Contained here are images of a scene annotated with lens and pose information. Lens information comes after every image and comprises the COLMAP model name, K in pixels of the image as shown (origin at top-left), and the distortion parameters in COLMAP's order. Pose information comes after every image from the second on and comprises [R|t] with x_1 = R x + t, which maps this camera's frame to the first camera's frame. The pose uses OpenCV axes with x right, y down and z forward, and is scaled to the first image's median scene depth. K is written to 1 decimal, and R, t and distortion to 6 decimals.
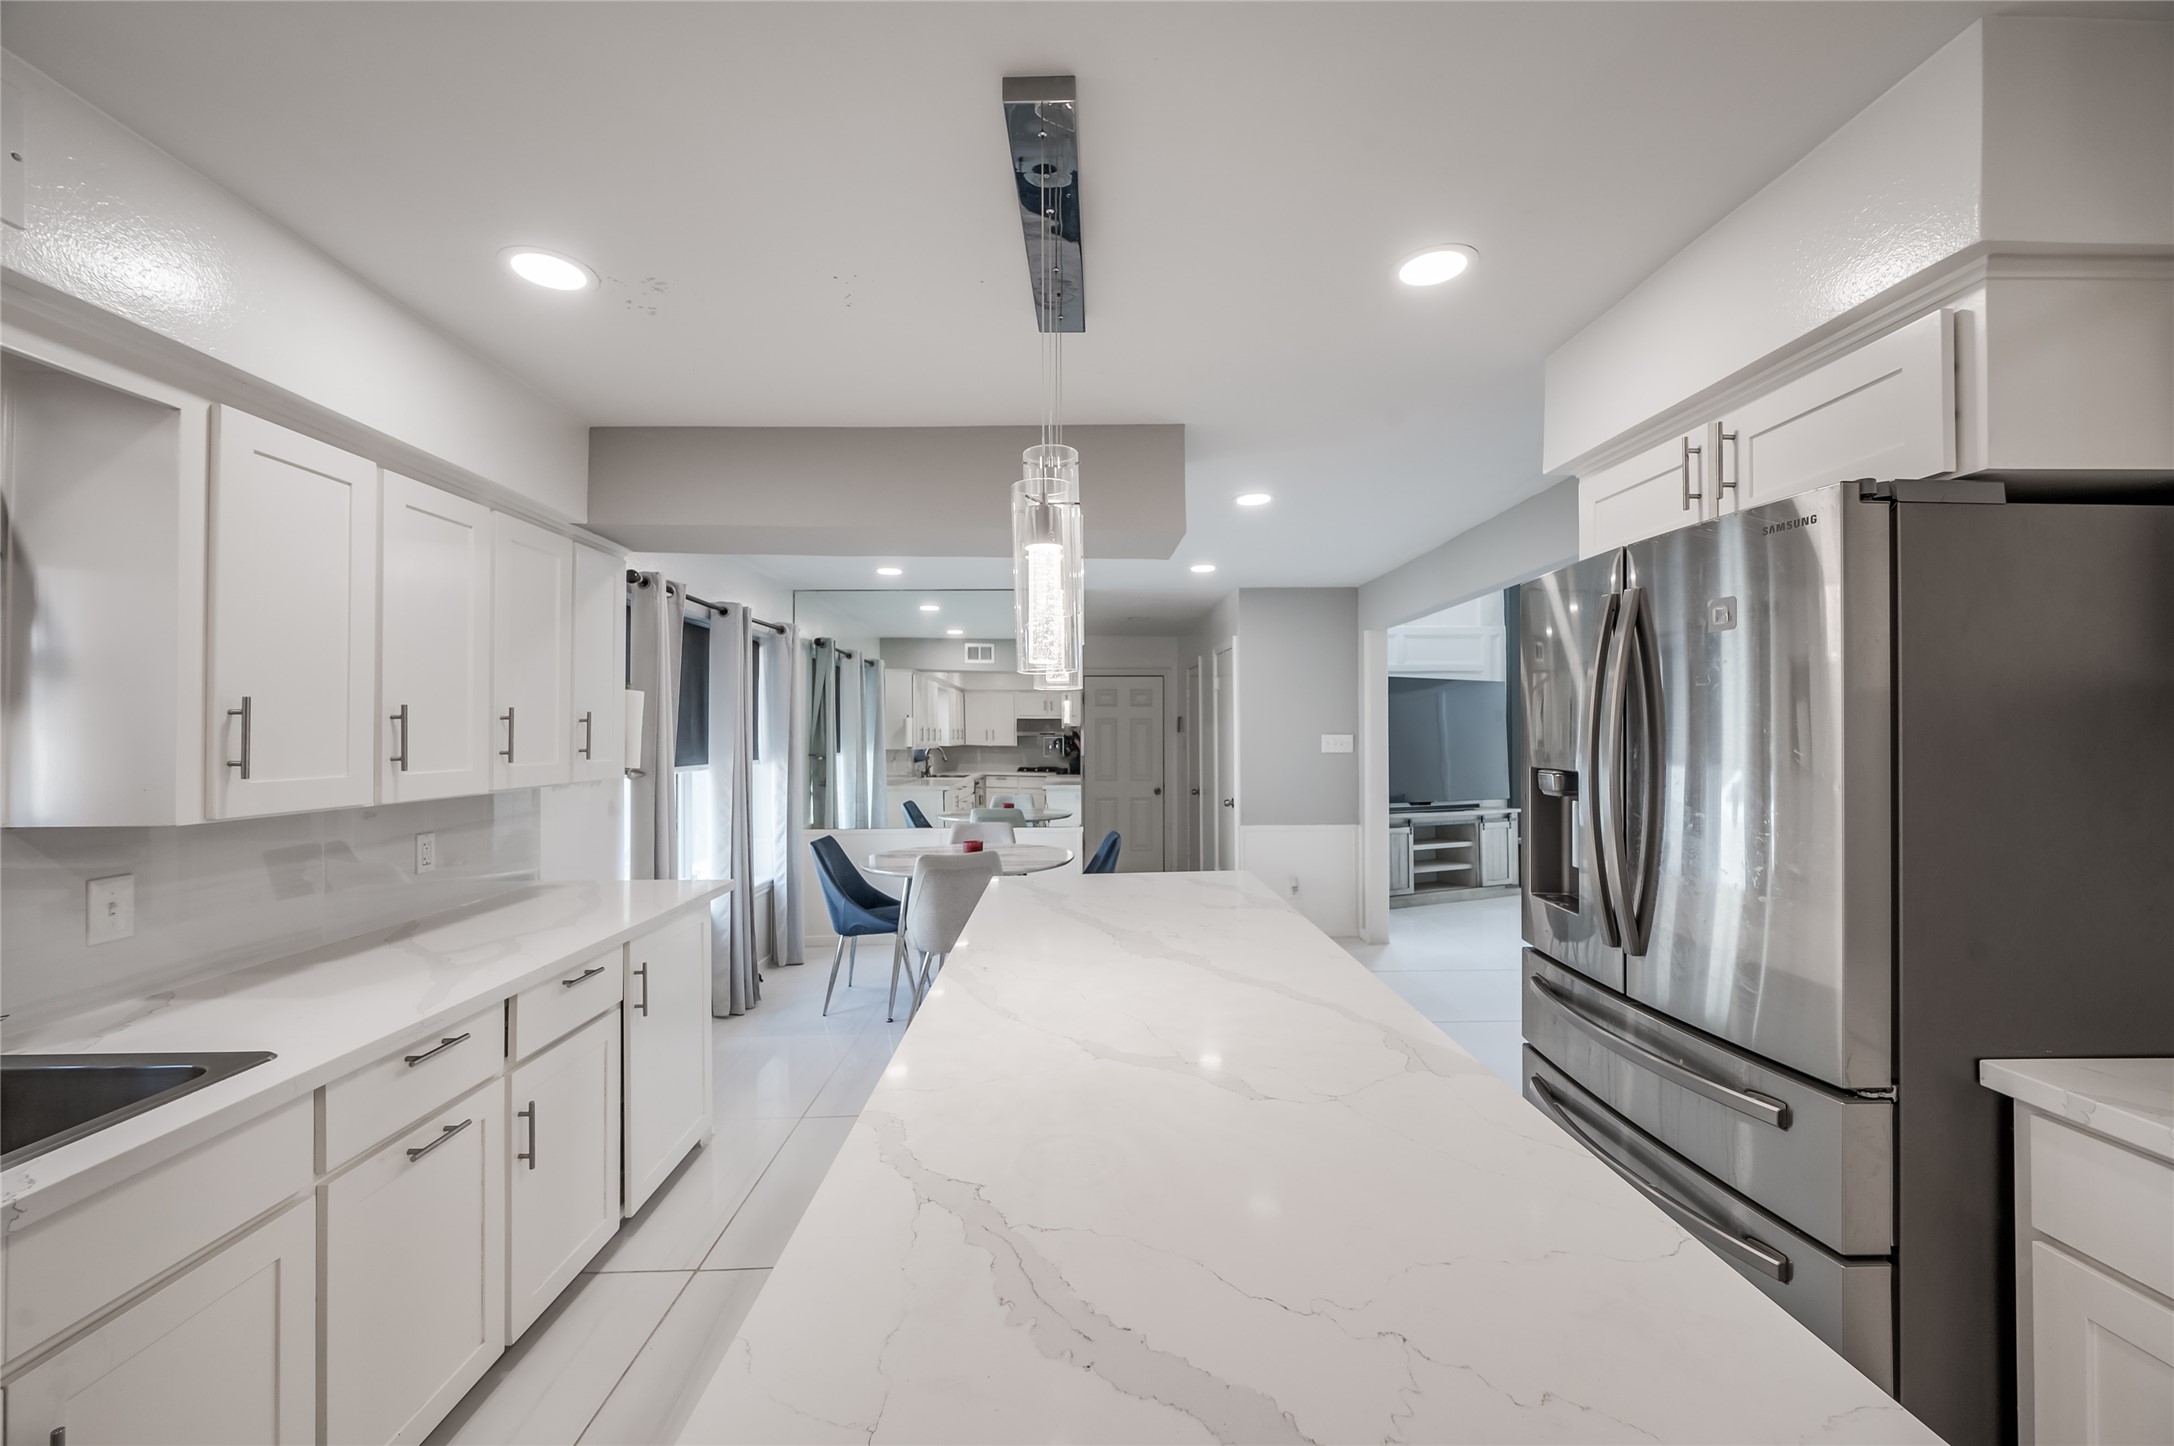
lens RADIAL K [[866.8, 0, 1090.4], [0, 866.8, 720.0], [0, 0, 1]] dist [-0.001602, -0.000086]
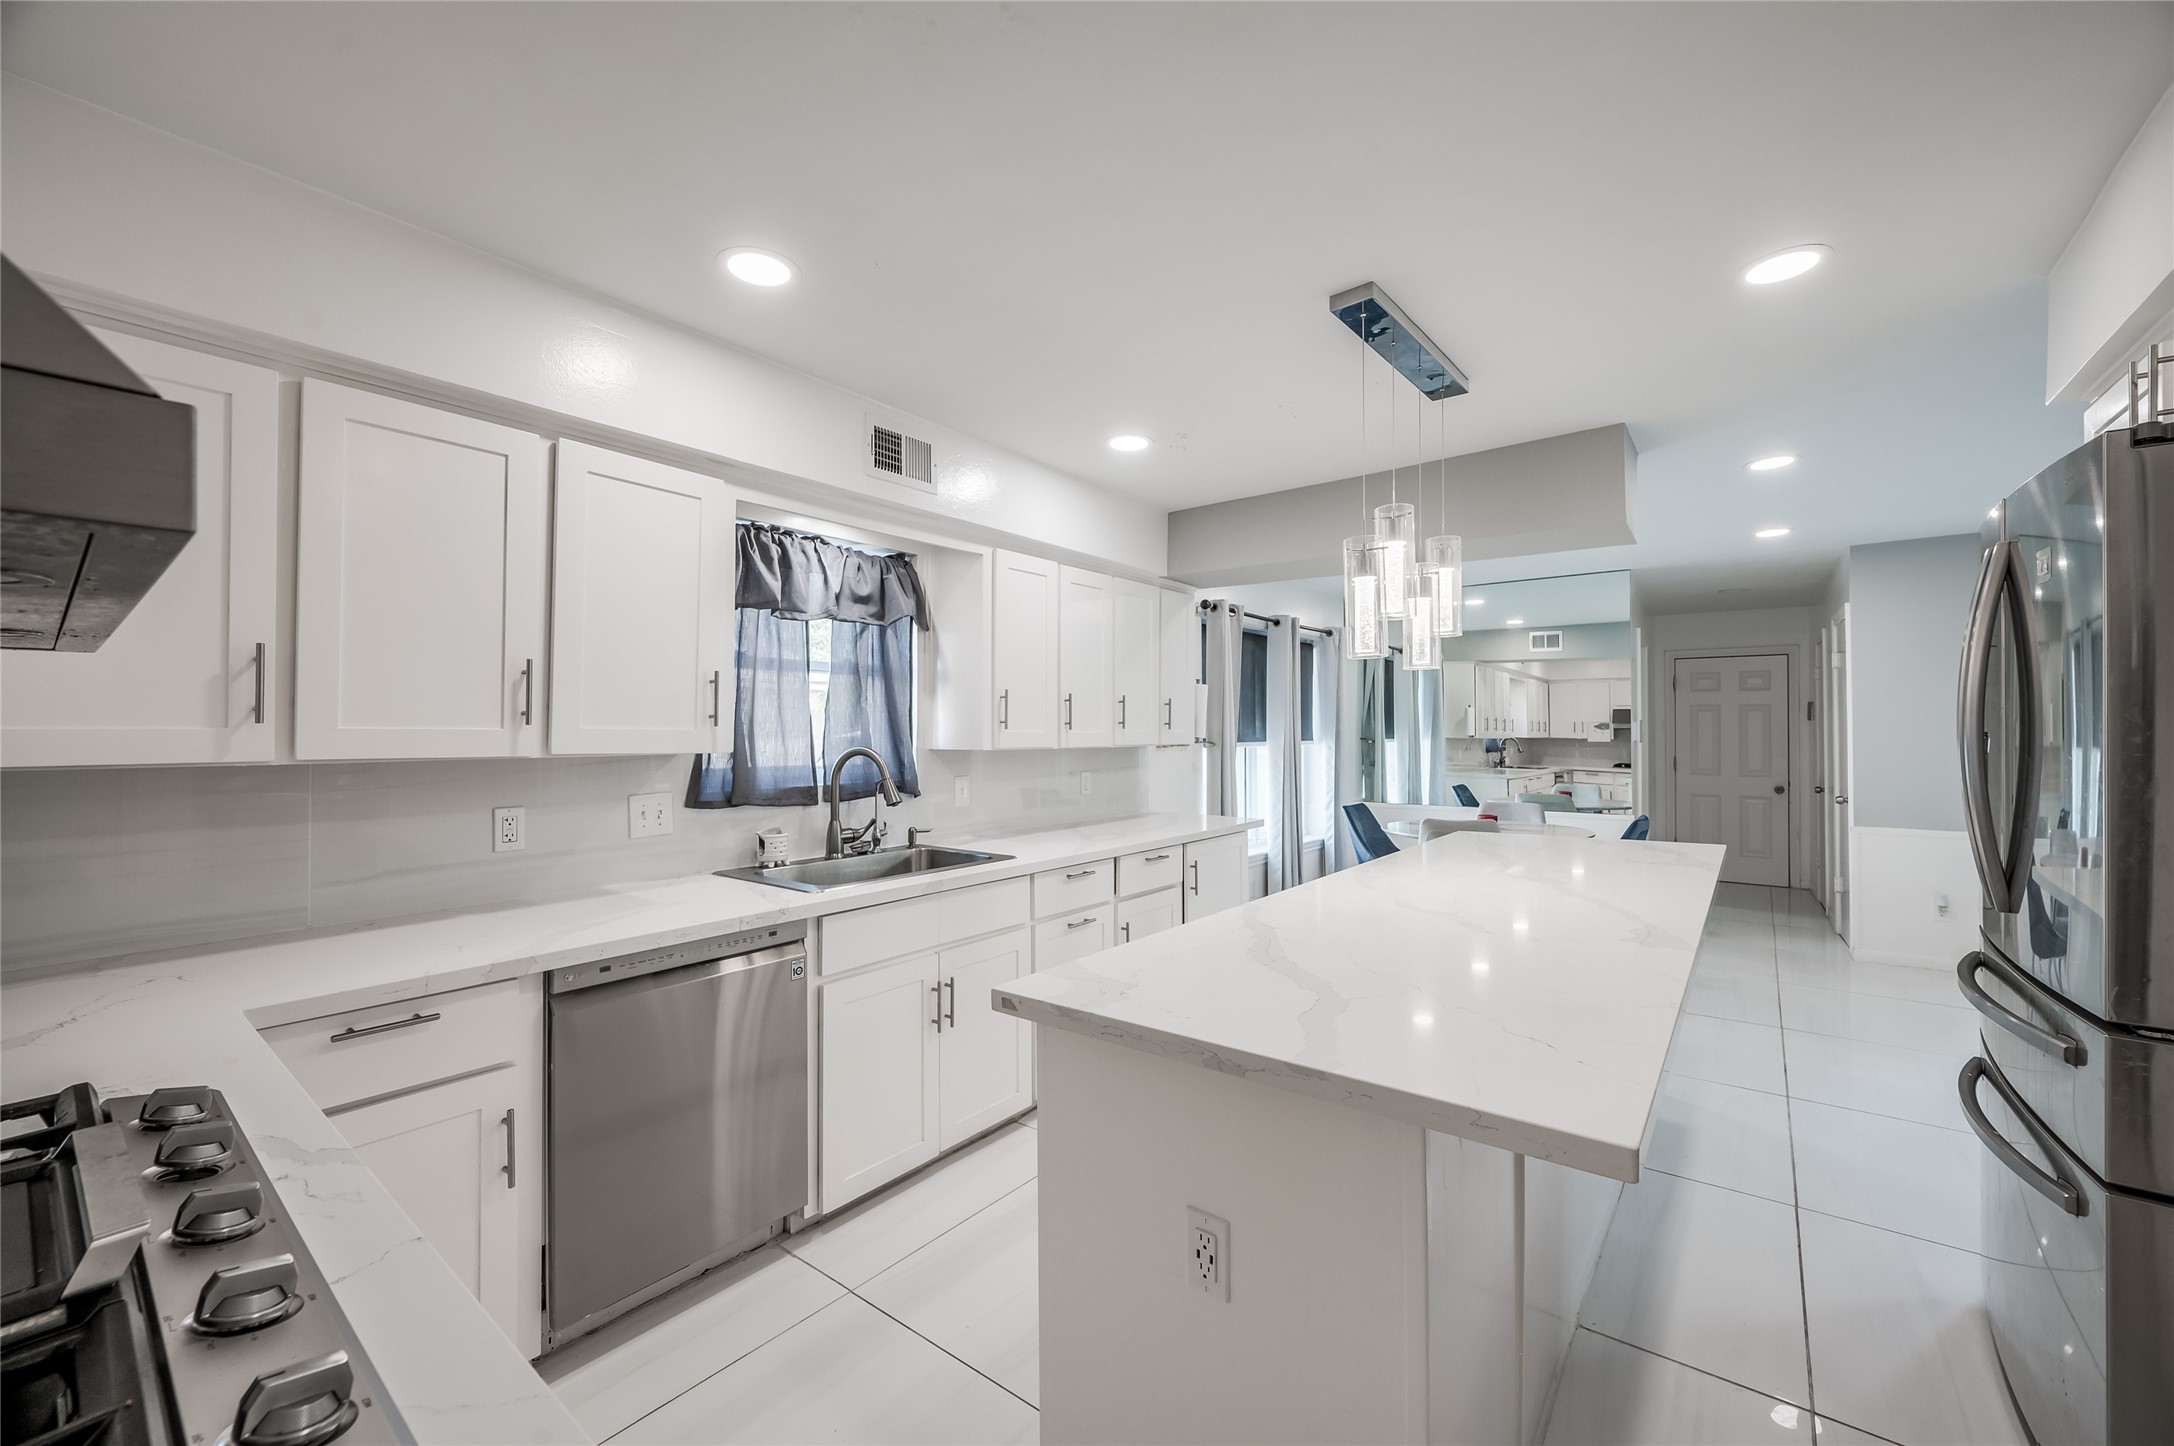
lens RADIAL K [[866.8, 0, 1090.4], [0, 866.8, 720.0], [0, 0, 1]] dist [-0.001602, -0.000086]
pose [[0.772807, -0.005106, -0.634620, 0.182840], [0.006392, 0.999980, -0.000262, 0.018244], [0.634609, -0.003854, 0.772824, -0.175165]]
